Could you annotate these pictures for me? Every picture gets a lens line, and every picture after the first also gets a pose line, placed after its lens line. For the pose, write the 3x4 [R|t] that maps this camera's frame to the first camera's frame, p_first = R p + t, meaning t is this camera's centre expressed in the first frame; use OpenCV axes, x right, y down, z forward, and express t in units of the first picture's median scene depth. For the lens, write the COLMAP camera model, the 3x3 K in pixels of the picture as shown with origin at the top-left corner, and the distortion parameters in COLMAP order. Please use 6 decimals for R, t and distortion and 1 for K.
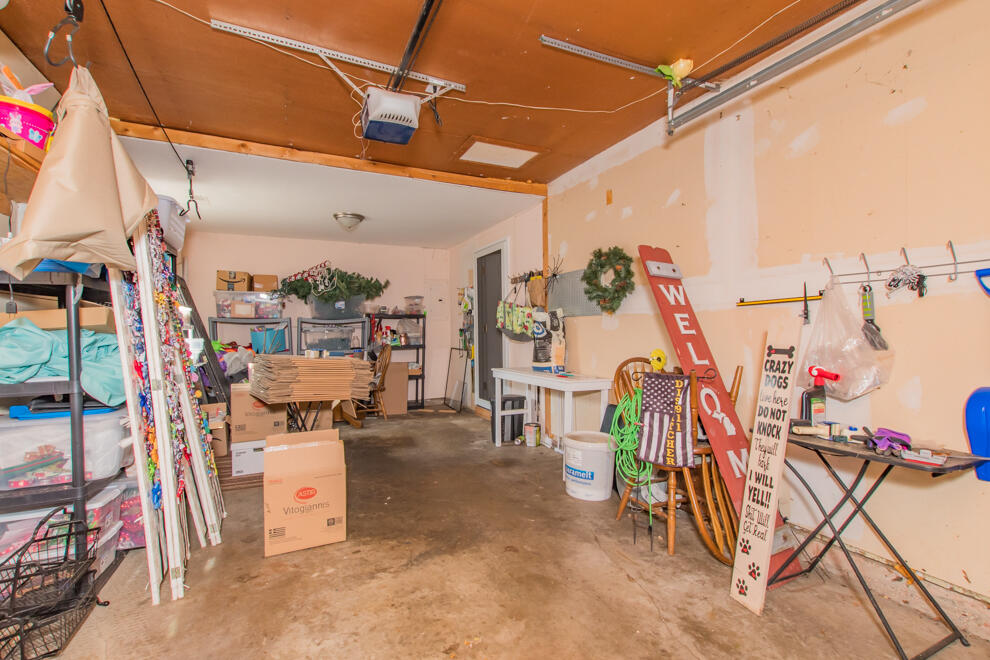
lens RADIAL K [[426.6, 0, 493.0], [0, 426.6, 331.9], [0, 0, 1]] dist [0.000749, -0.002432]
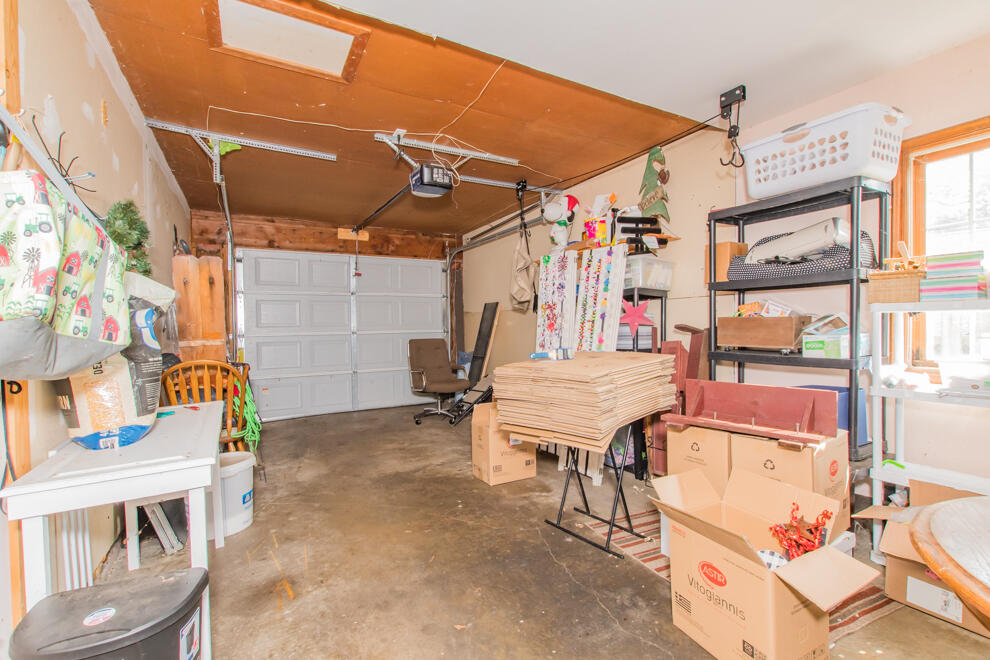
lens RADIAL K [[426.6, 0, 494.6], [0, 426.6, 332.2], [0, 0, 1]] dist [0.000749, -0.002432]
pose [[-0.997619, 0.021036, -0.065680, -0.308218], [0.019921, 0.999647, 0.017594, -0.007130], [0.066027, 0.016243, -0.997686, 2.218656]]
